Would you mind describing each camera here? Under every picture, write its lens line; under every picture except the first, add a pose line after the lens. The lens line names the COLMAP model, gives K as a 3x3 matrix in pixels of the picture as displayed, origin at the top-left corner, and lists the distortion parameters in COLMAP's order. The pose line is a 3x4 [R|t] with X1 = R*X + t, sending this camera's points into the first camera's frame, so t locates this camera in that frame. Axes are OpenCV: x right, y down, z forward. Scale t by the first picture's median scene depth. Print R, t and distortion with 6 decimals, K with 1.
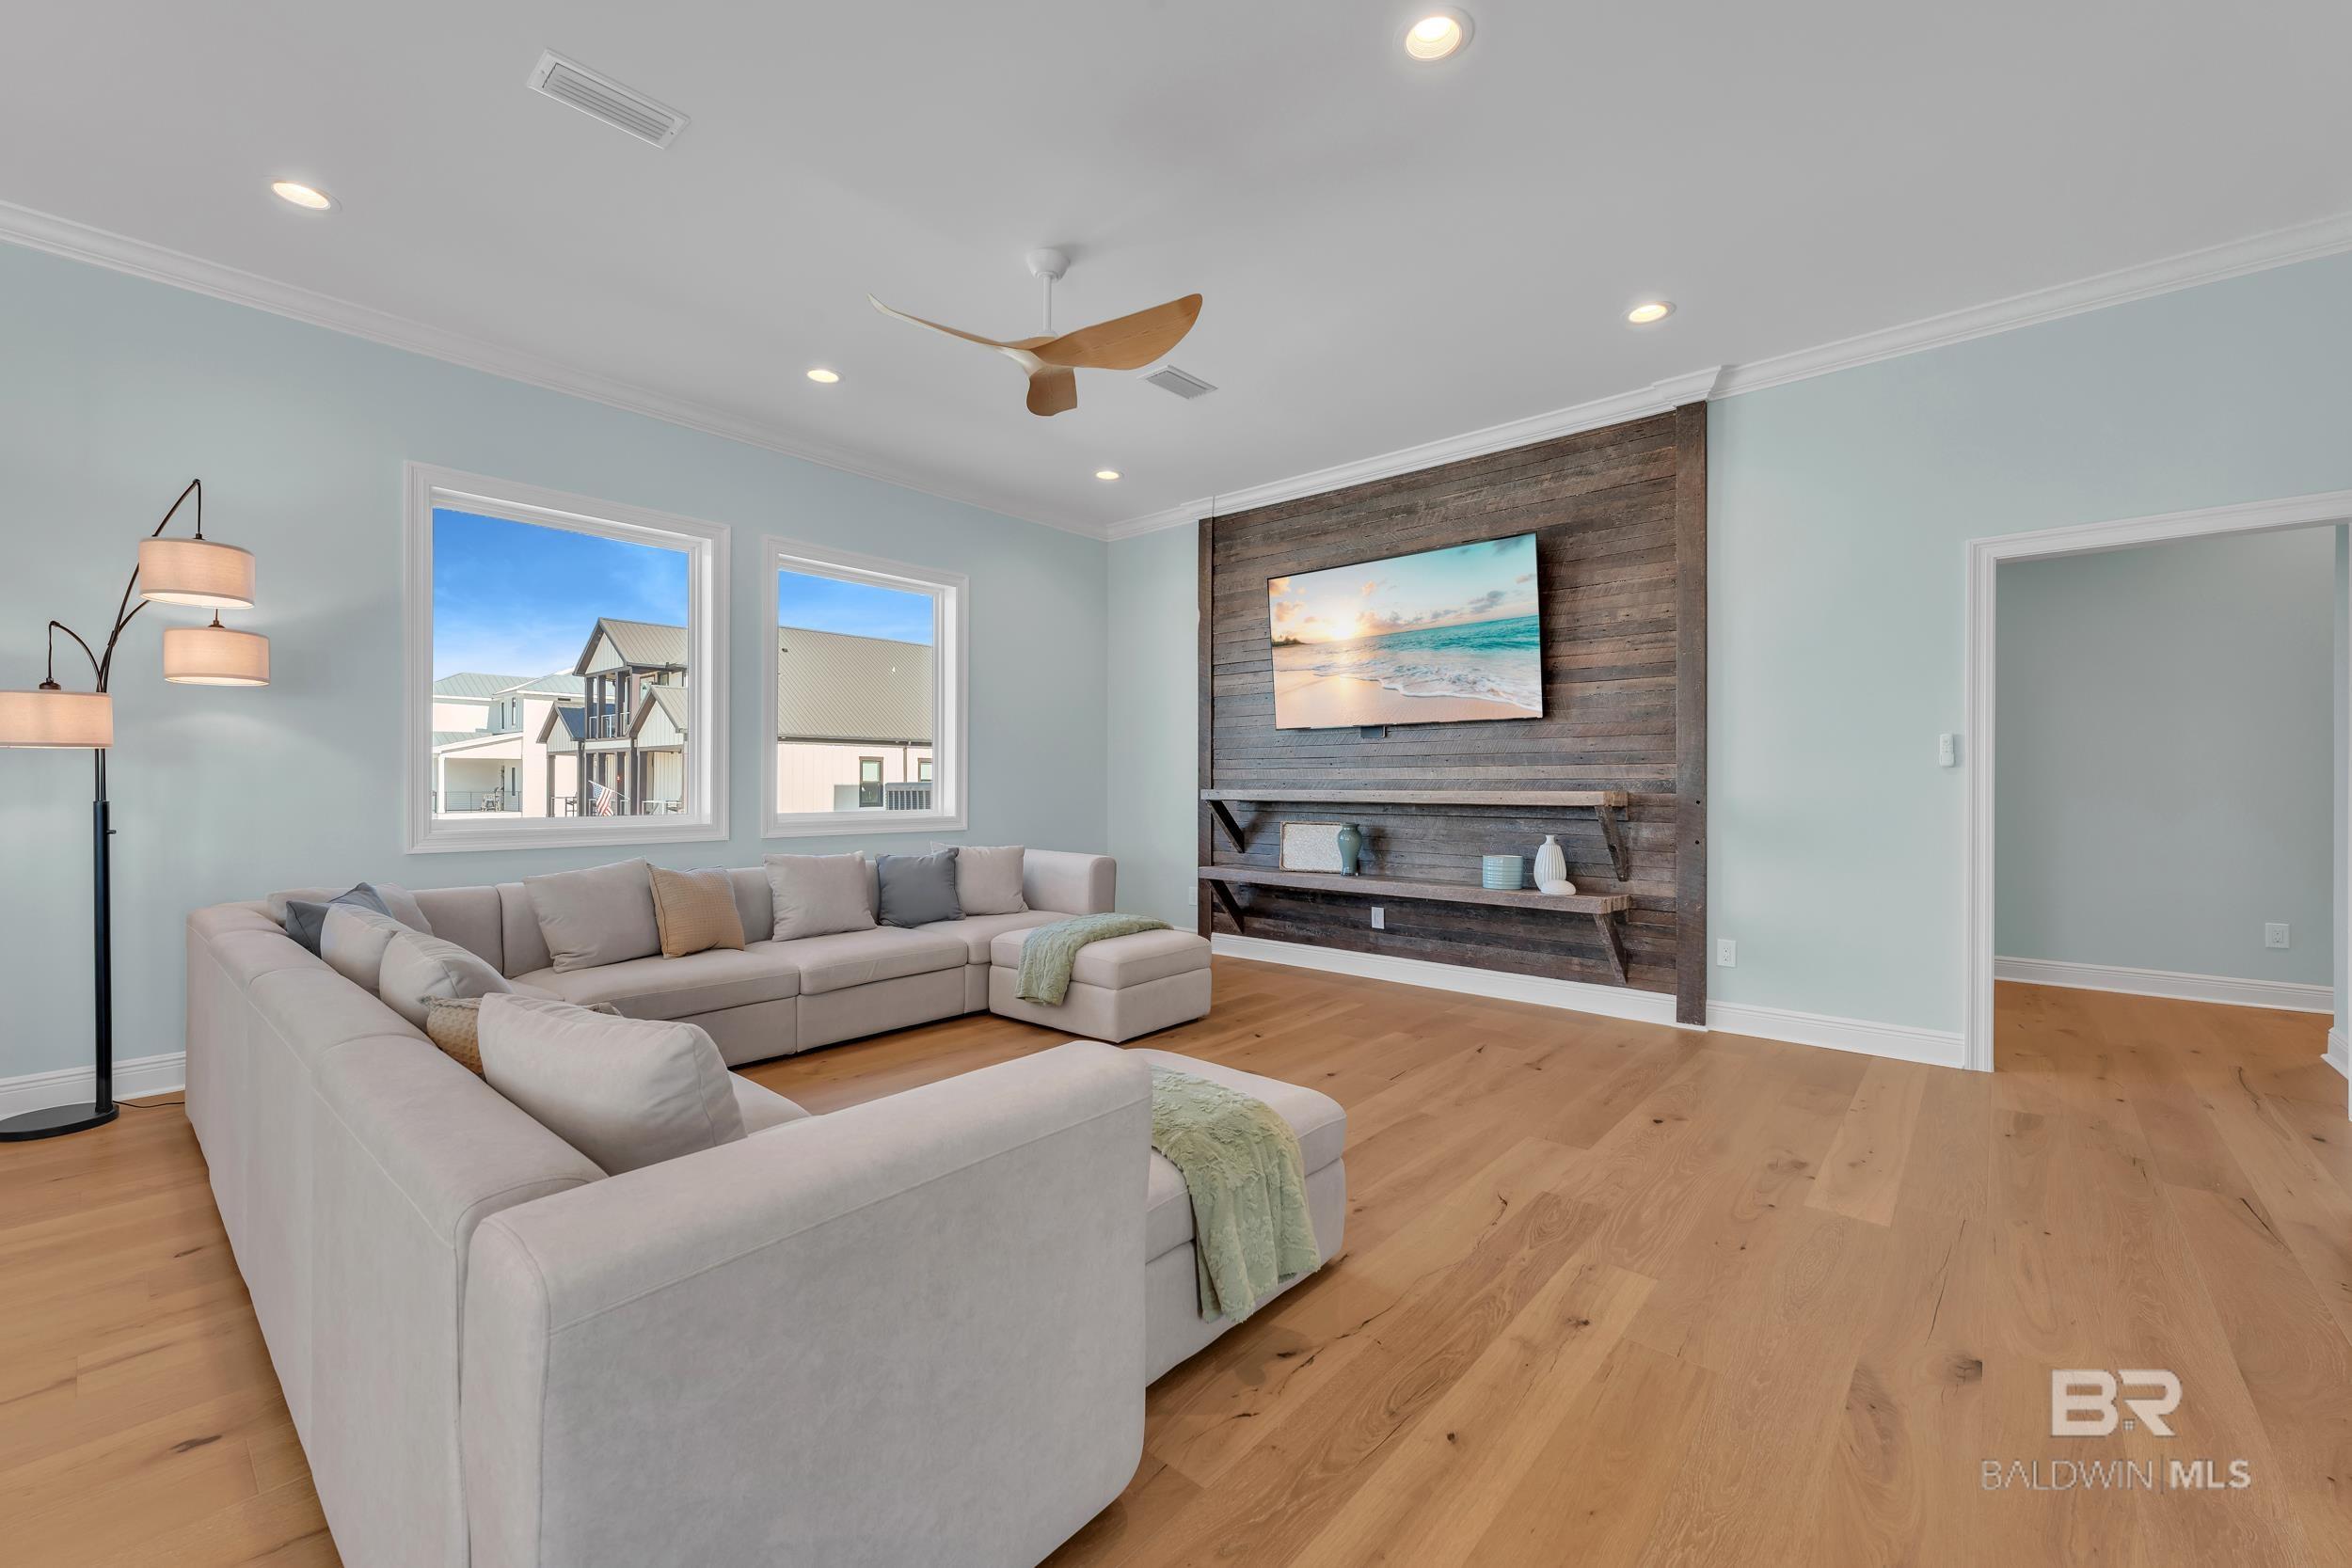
lens RADIAL K [[943.5, 0, 1172.6], [0, 943.5, 782.1], [0, 0, 1]] dist [0.001781, 0.000050]
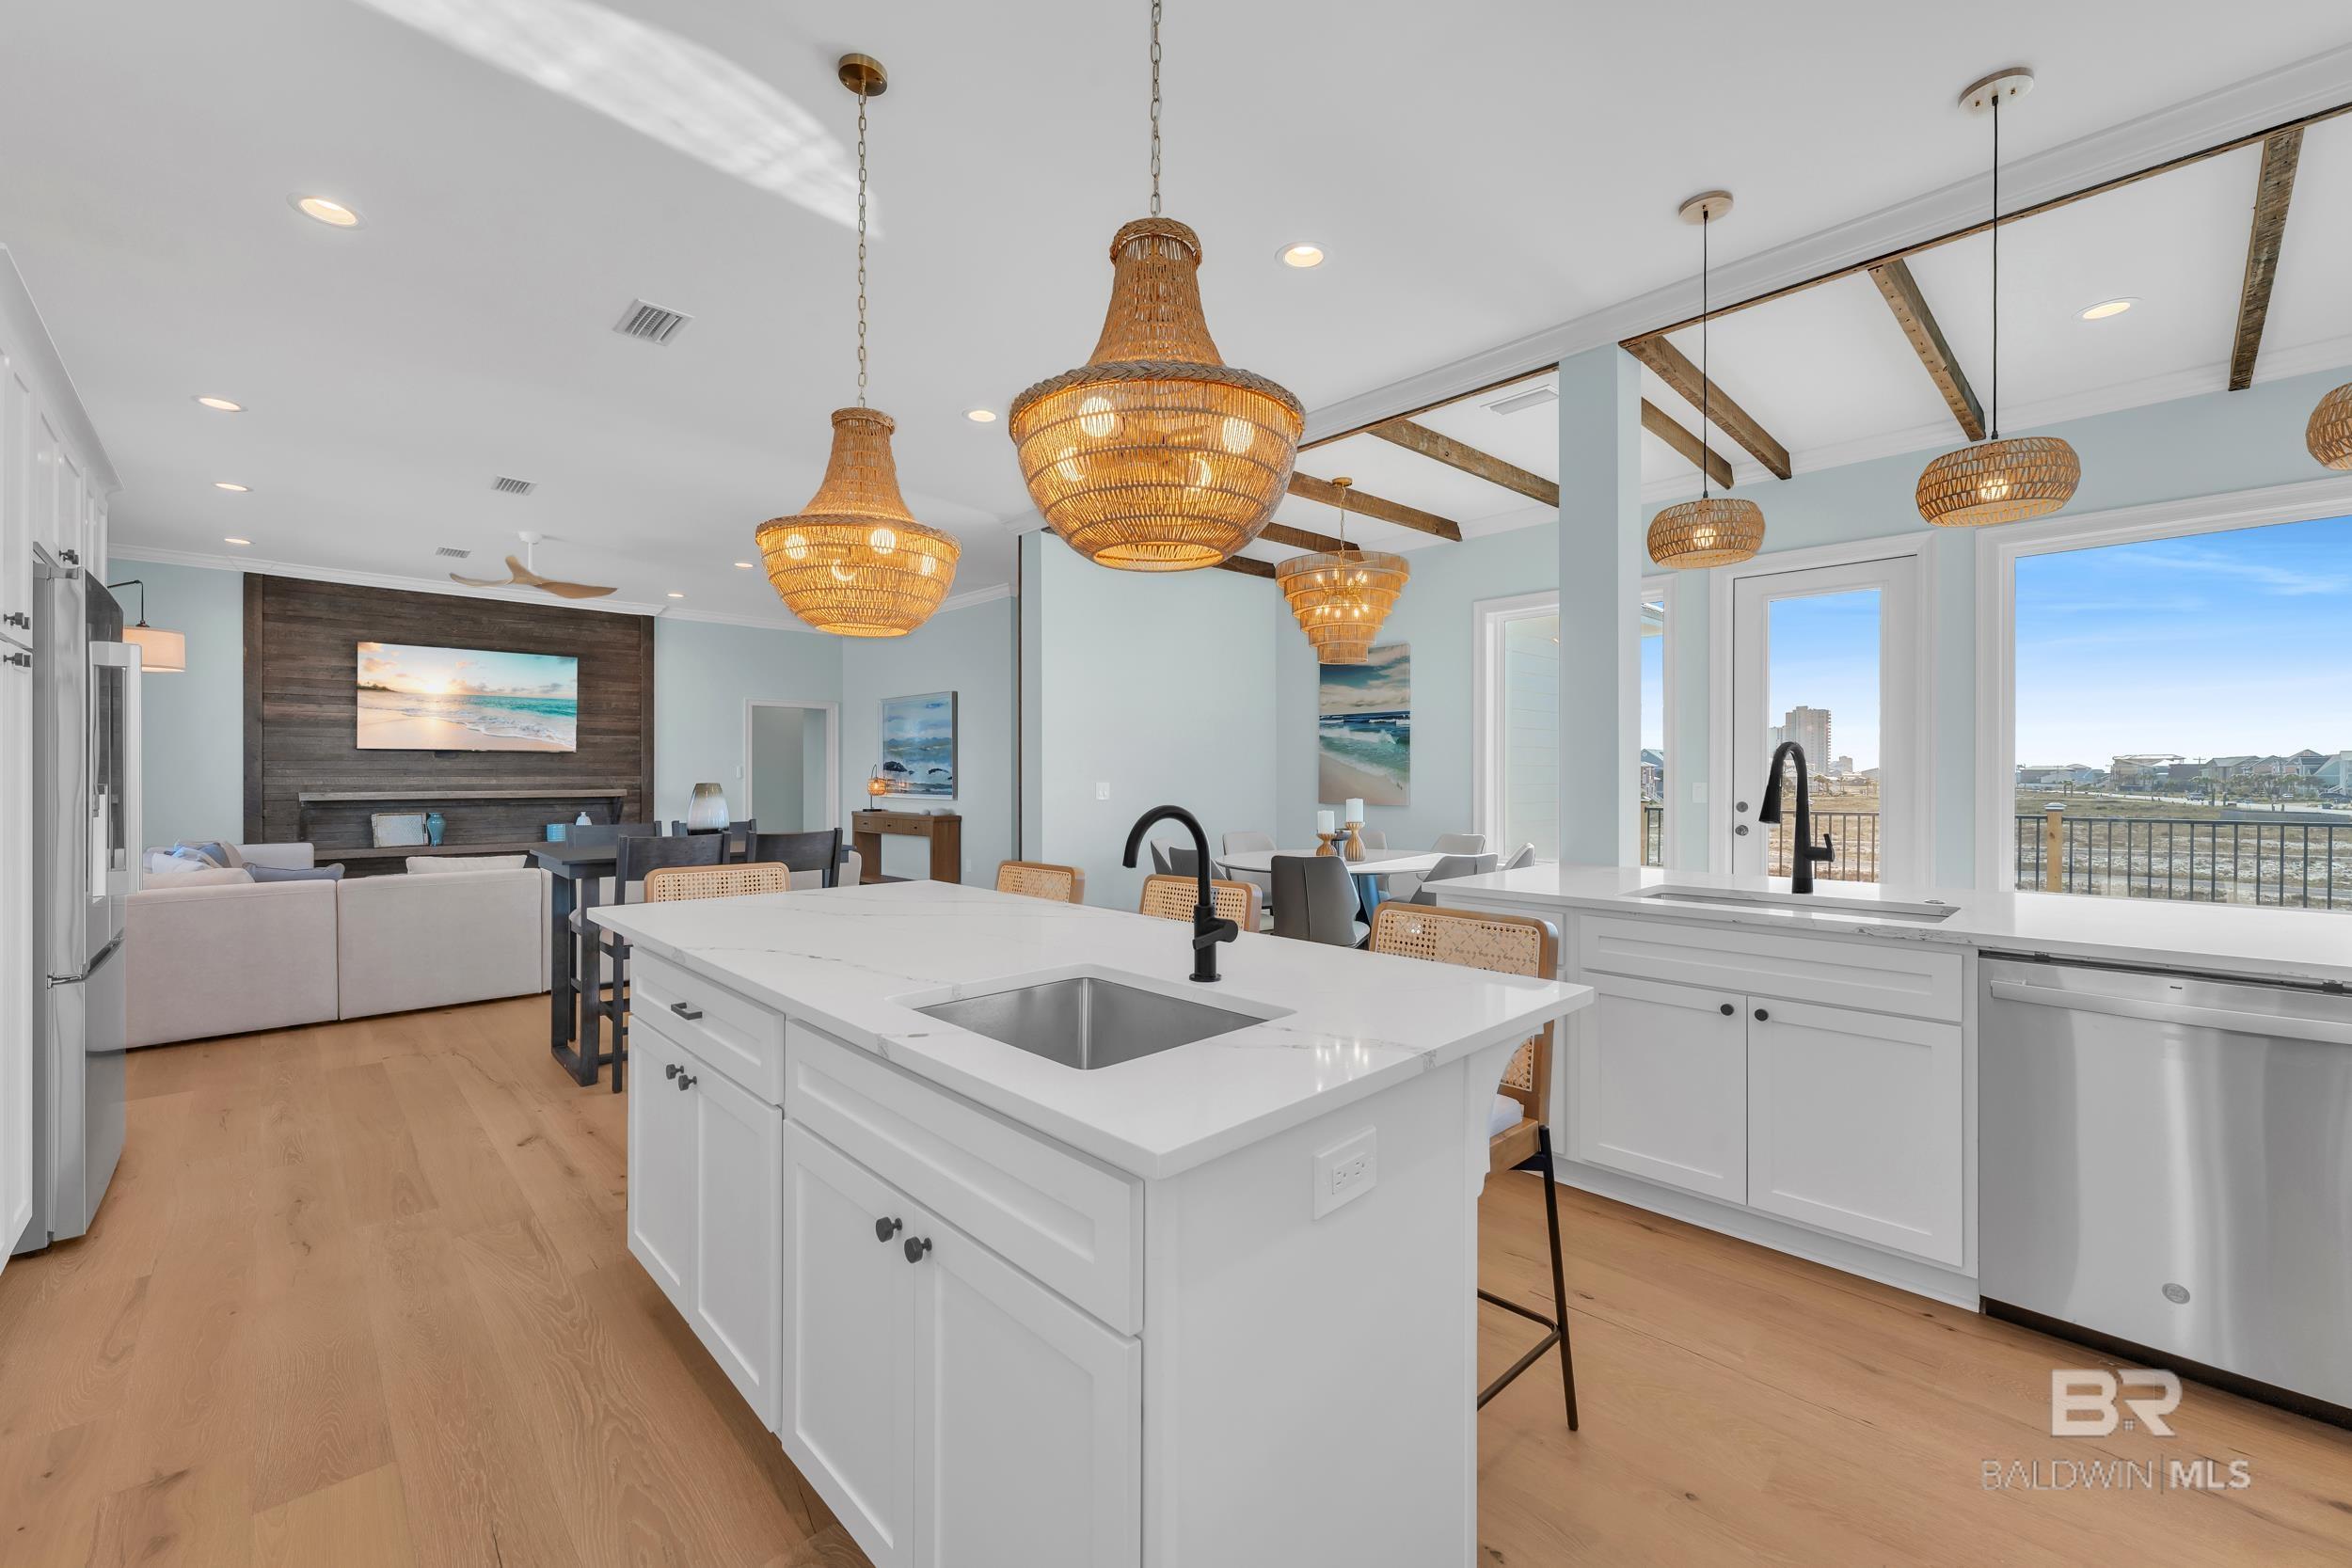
lens RADIAL K [[937.4, 0, 1170.5], [0, 937.4, 781.4], [0, 0, 1]] dist [-0.000576, -0.000045]
pose [[0.083743, -0.007666, 0.996458, -1.363507], [0.000711, 0.999971, 0.007634, -0.020444], [-0.996487, 0.000069, 0.083746, -0.368388]]
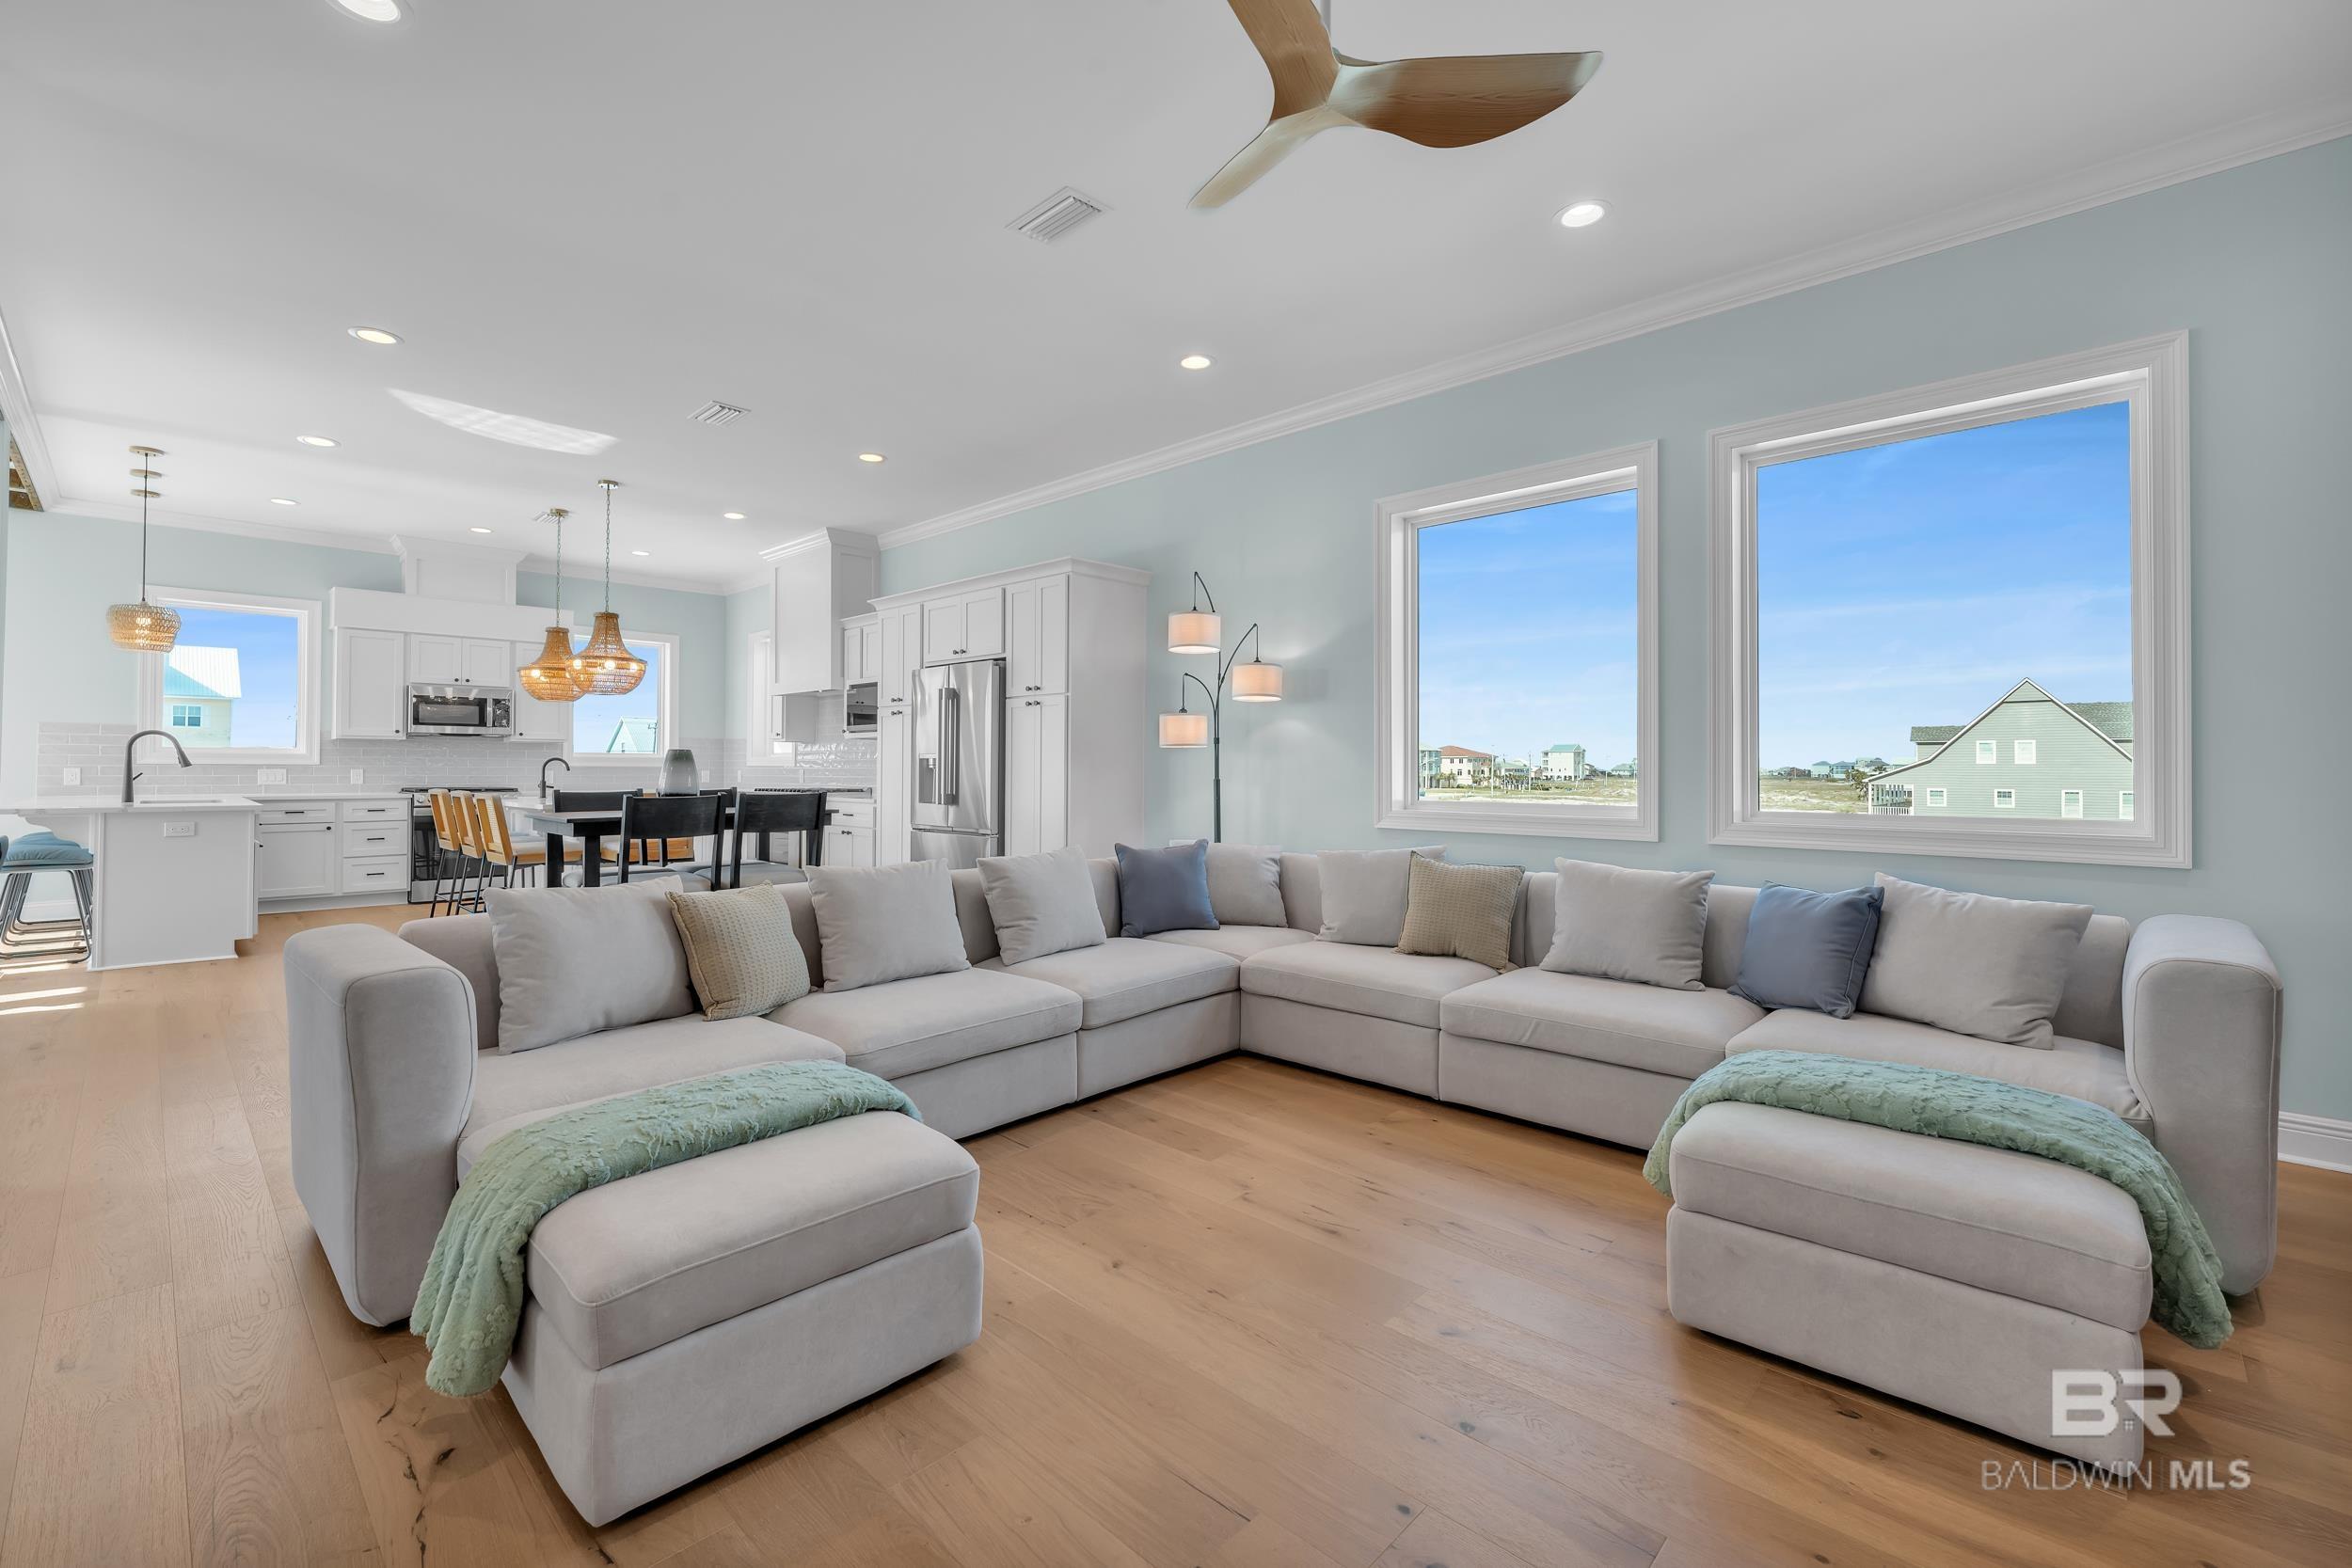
lens RADIAL K [[989.7, 0, 1166.5], [0, 989.7, 757.8], [0, 0, 1]] dist [-0.001361, 0.000023]
pose [[-0.044239, -0.015498, -0.998901, 0.355069], [-0.004646, 0.999872, -0.015307, 0.006098], [0.999010, 0.003964, -0.044306, 0.616849]]
